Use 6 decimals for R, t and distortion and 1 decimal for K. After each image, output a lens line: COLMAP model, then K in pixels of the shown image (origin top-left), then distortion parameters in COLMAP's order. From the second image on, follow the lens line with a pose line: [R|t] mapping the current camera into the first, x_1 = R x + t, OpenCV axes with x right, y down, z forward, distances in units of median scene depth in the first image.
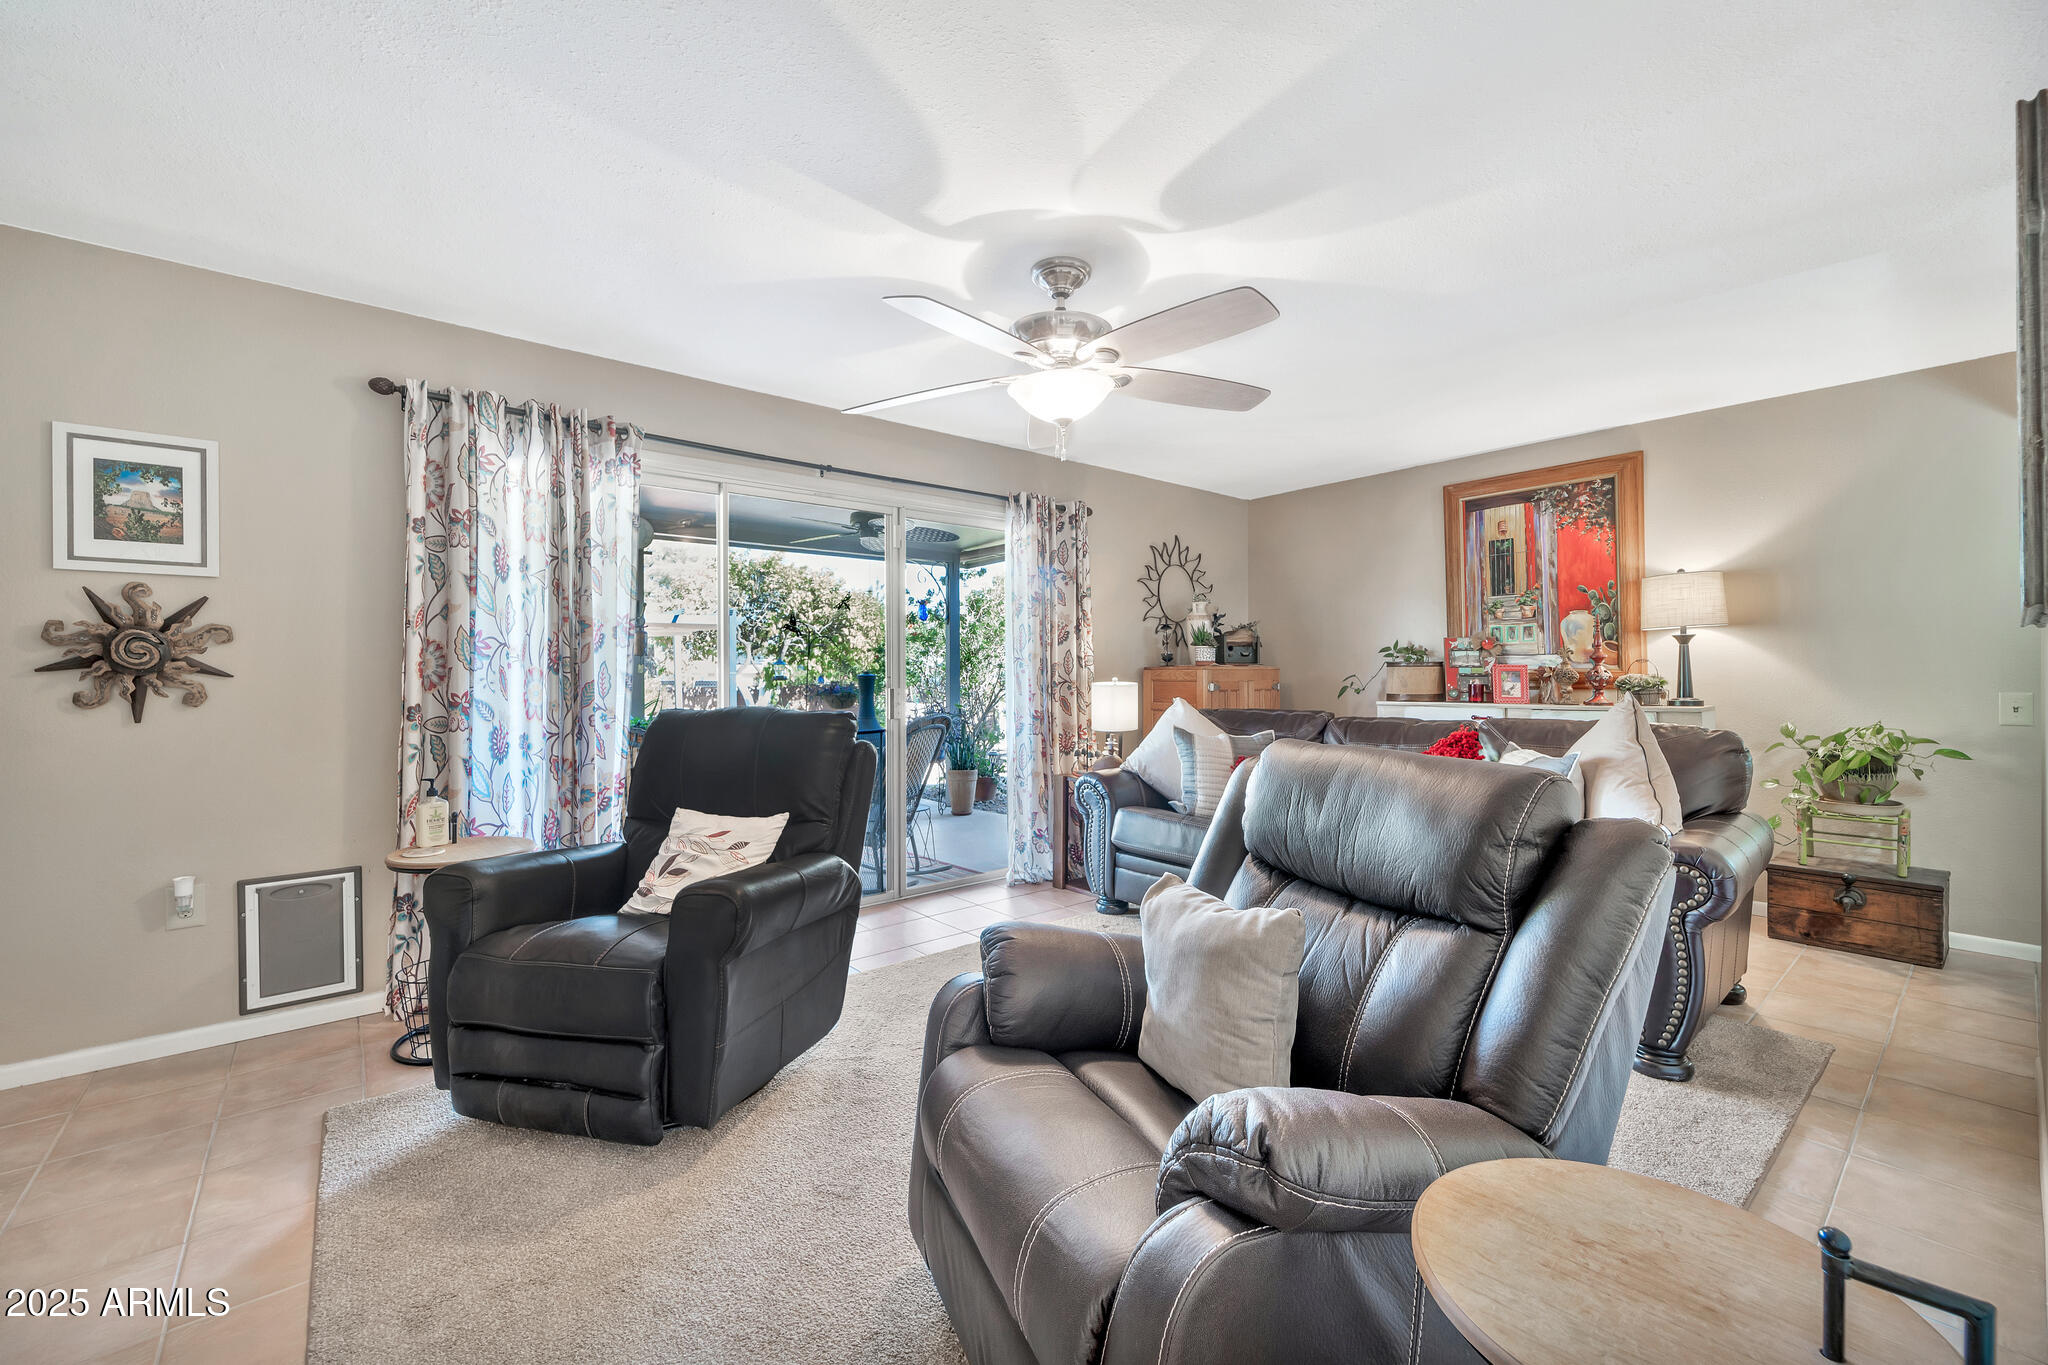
lens RADIAL K [[830.9, 0, 1024.8], [0, 830.9, 680.0], [0, 0, 1]] dist [-0.022876, -0.000197]
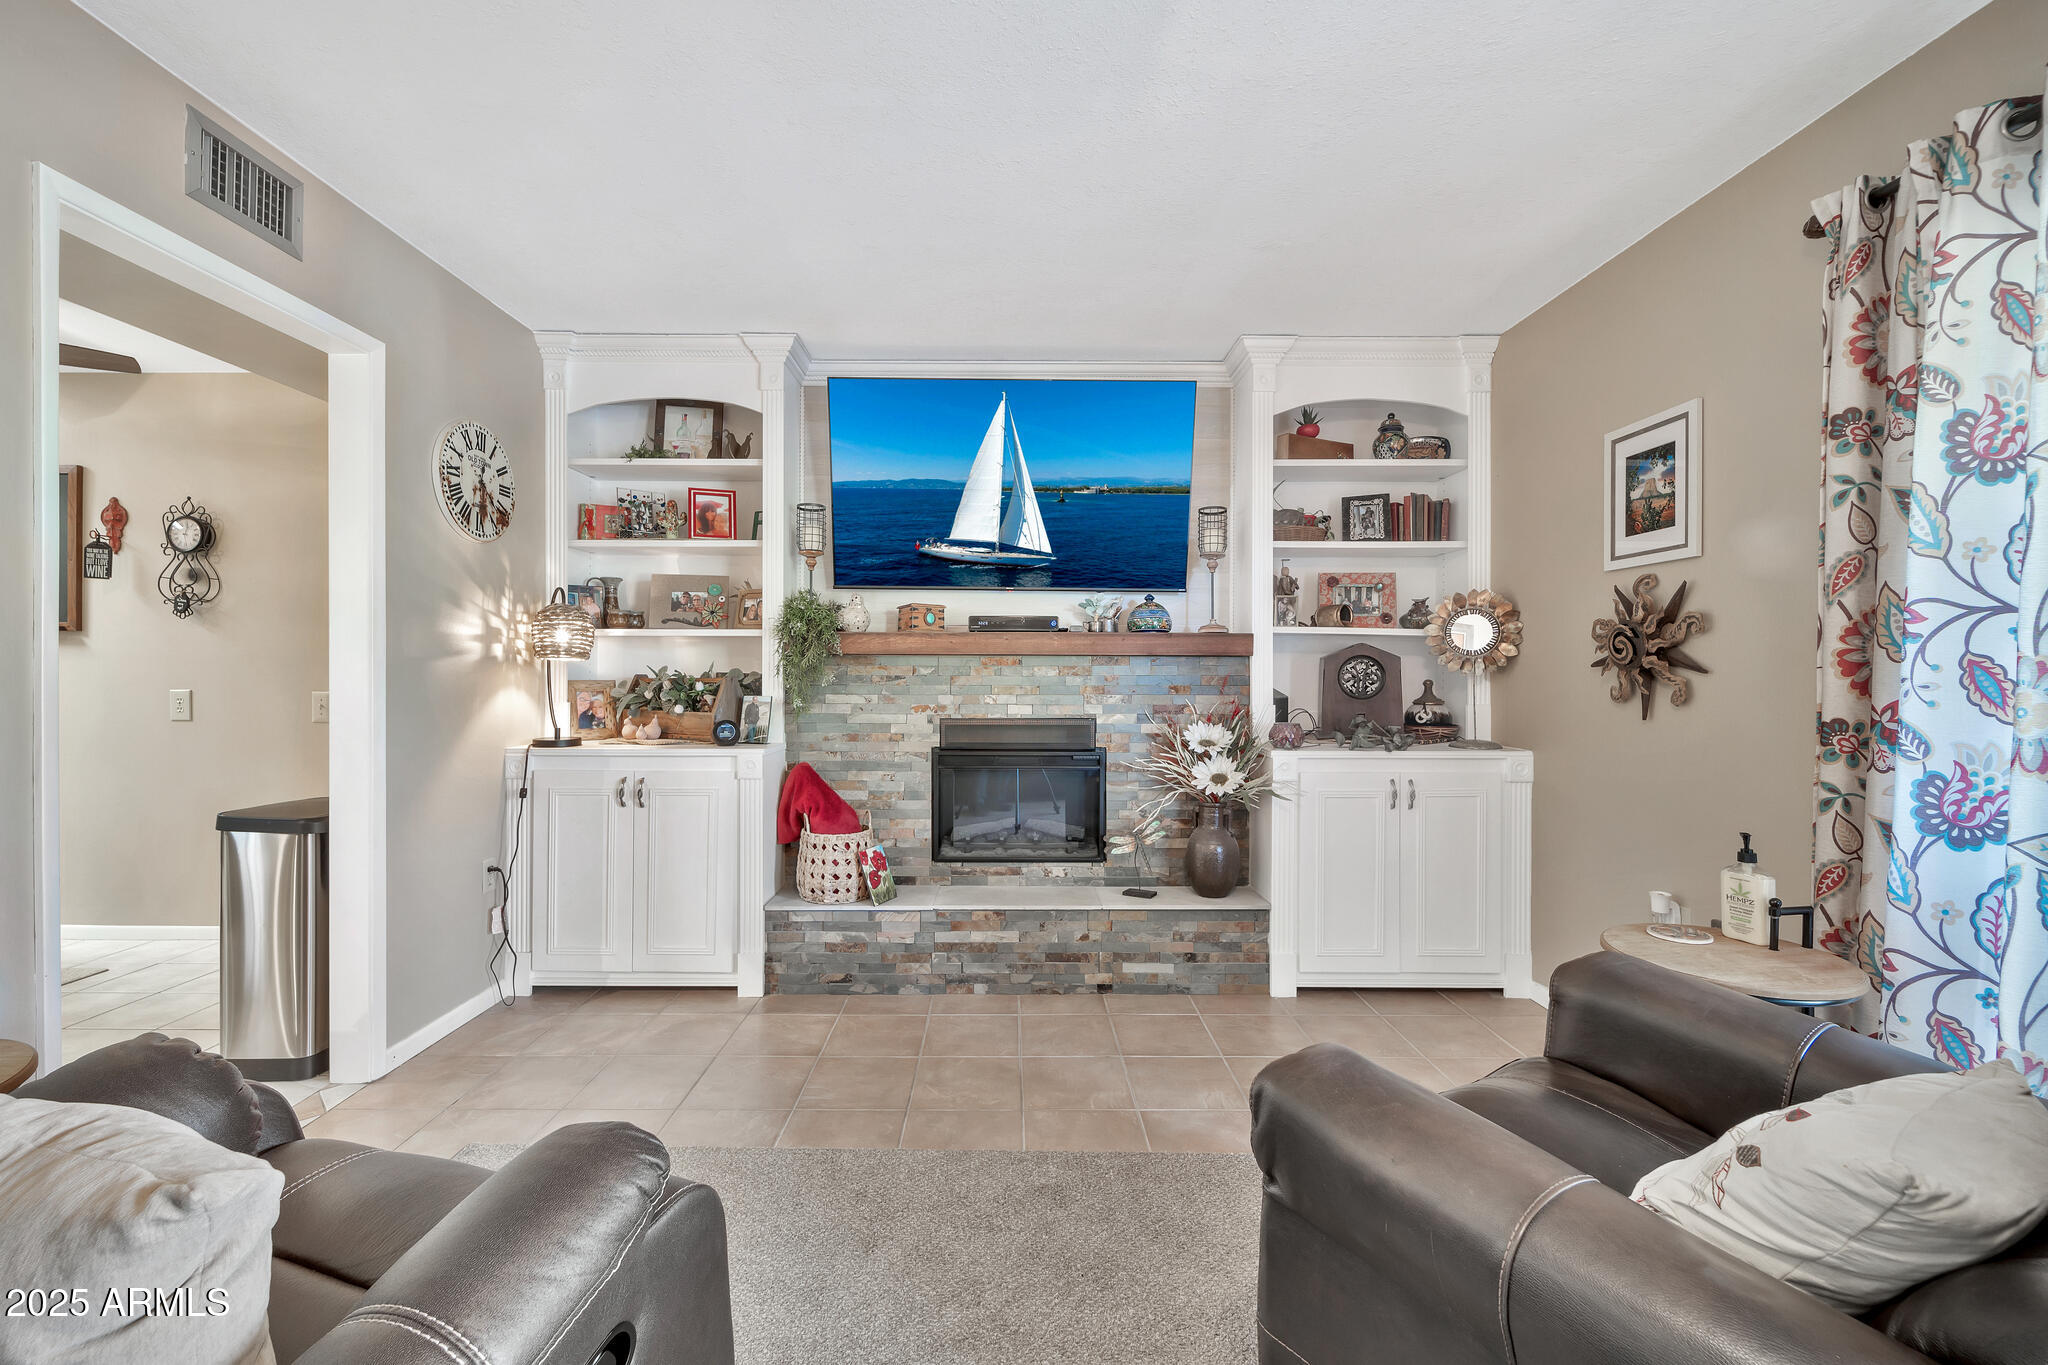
lens RADIAL K [[830.9, 0, 1022.6], [0, 830.9, 677.8], [0, 0, 1]] dist [-0.022876, -0.000197]
pose [[-0.622408, 0.016251, -0.782524, 0.135152], [0.008513, 0.999866, 0.013993, -0.016626], [0.782647, 0.002047, -0.622463, 1.011454]]
